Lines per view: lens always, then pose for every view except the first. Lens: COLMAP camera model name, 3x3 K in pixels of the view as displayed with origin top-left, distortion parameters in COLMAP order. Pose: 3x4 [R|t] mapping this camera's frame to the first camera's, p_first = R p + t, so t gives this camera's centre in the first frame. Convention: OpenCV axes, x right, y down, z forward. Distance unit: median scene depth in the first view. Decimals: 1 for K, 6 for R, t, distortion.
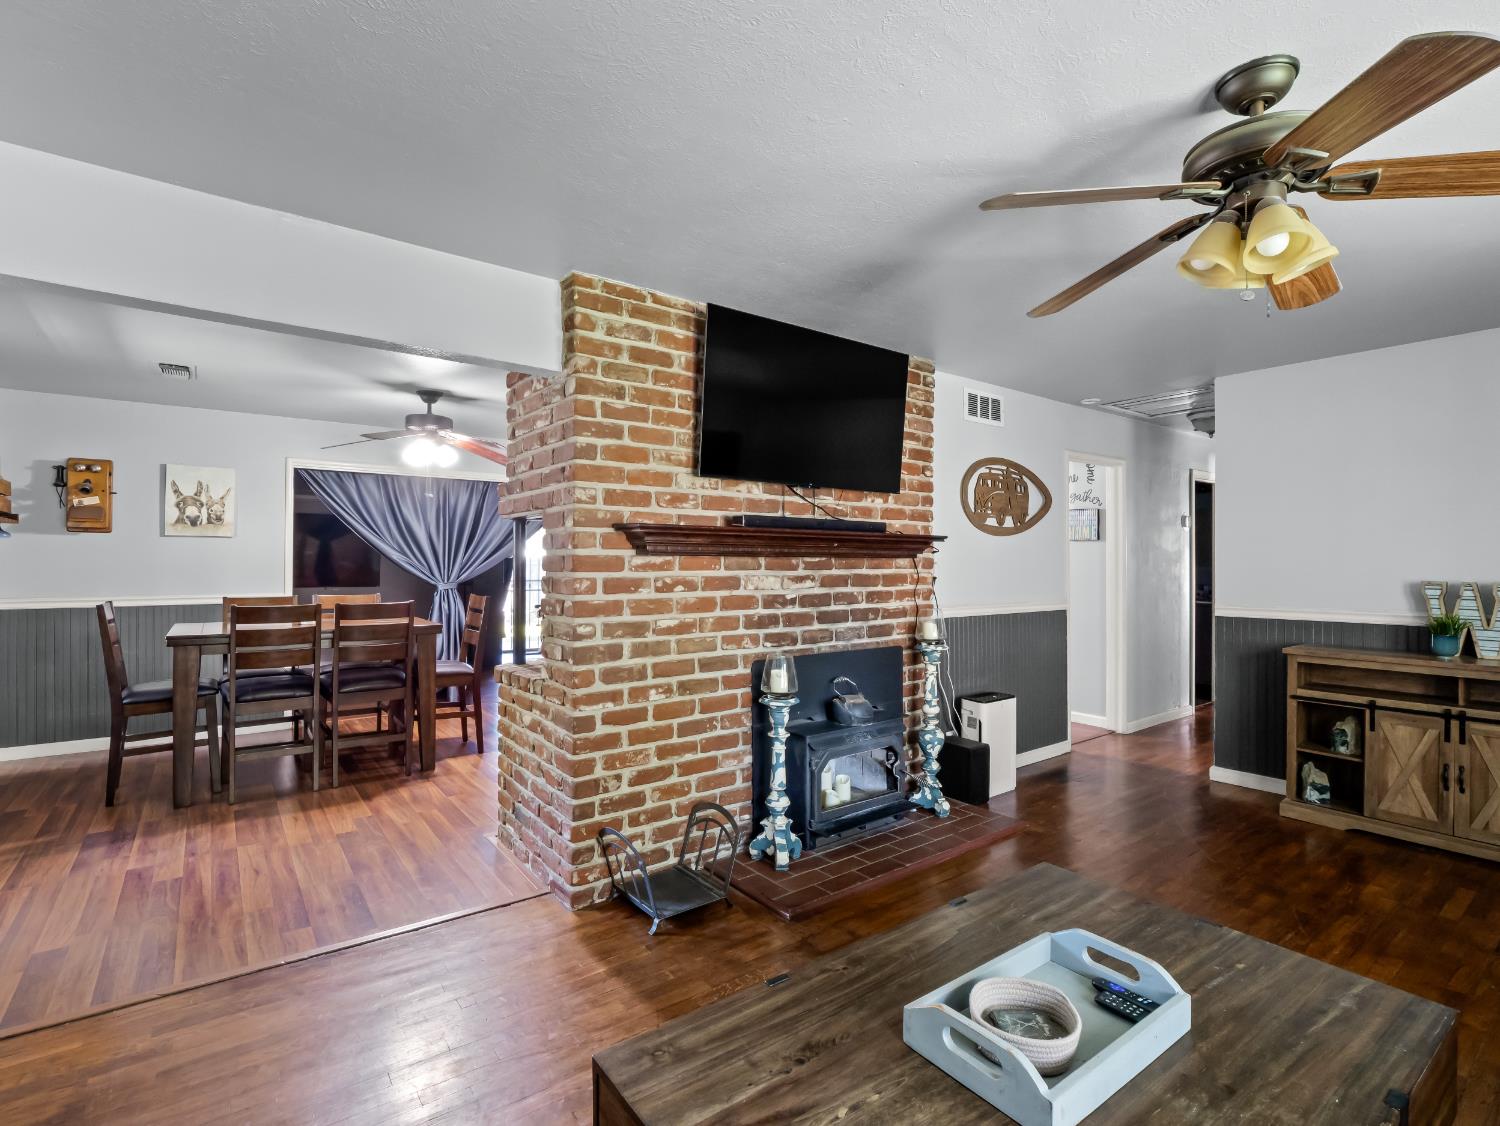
lens RADIAL K [[732.1, 0, 757.1], [0, 732.1, 559.3], [0, 0, 1]] dist [-0.012788, -0.002661]
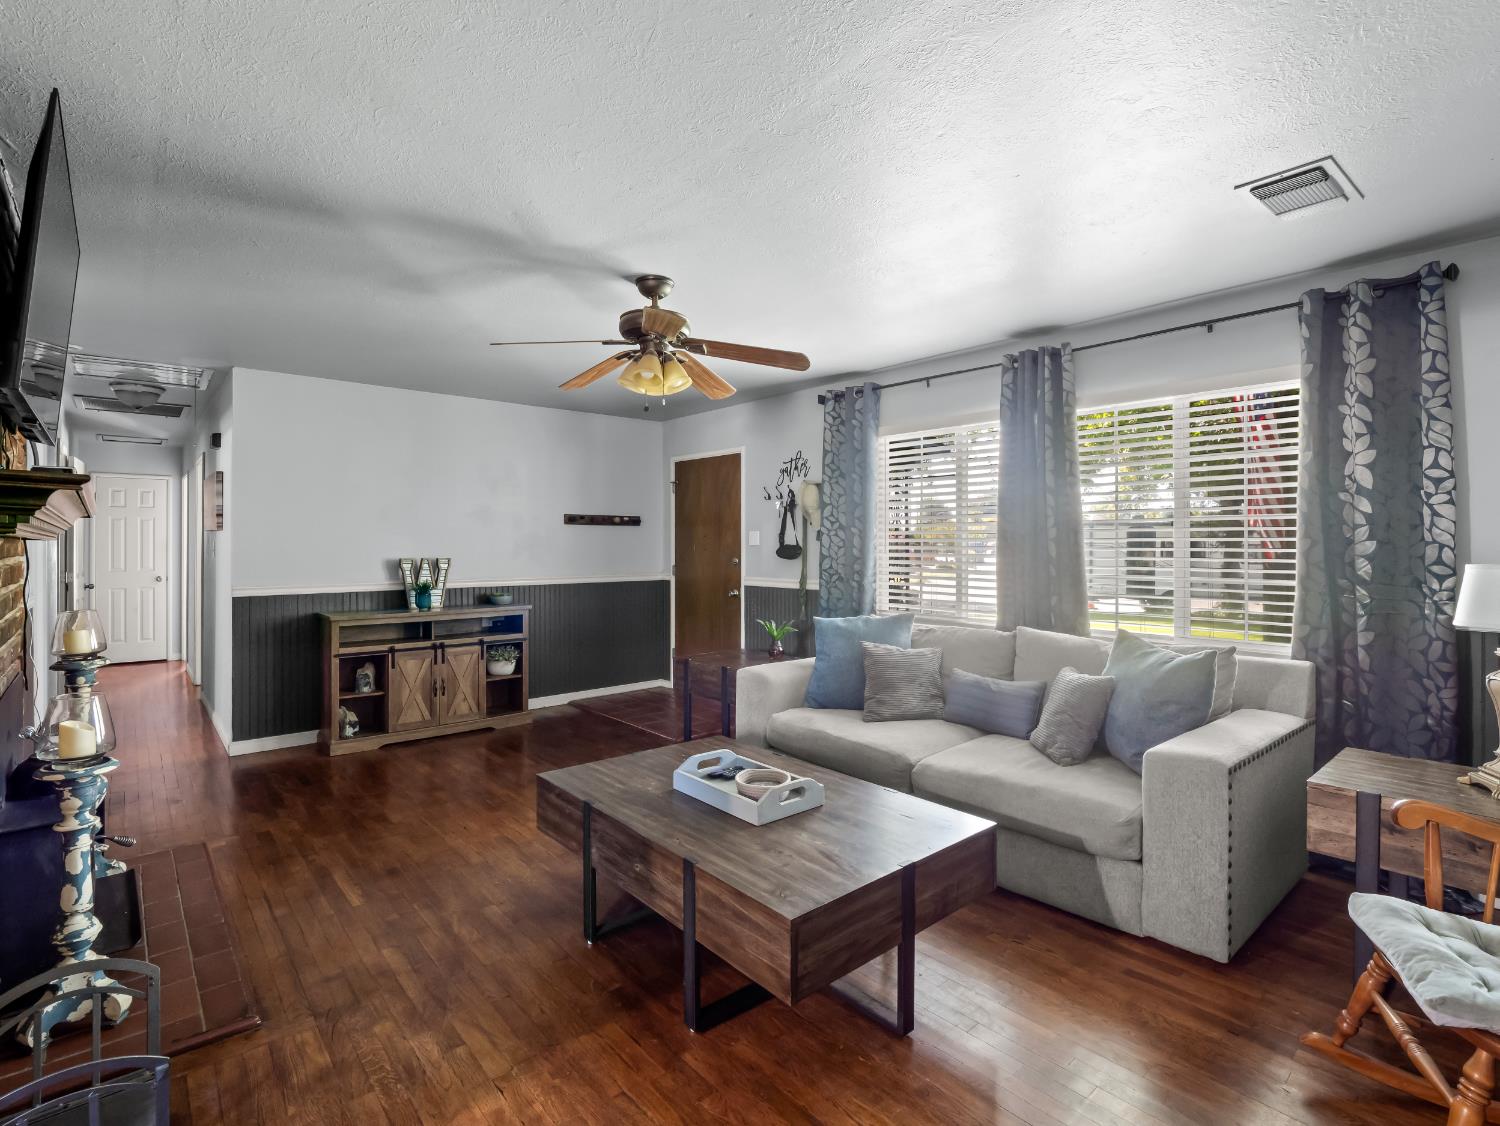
lens RADIAL K [[732.1, 0, 748.8], [0, 732.1, 550.3], [0, 0, 1]] dist [-0.012788, -0.002661]
pose [[-0.075212, -0.009266, 0.997125, -0.623574], [-0.002278, 0.999956, 0.009120, 0.000164], [-0.997165, -0.001585, -0.075230, 0.477635]]
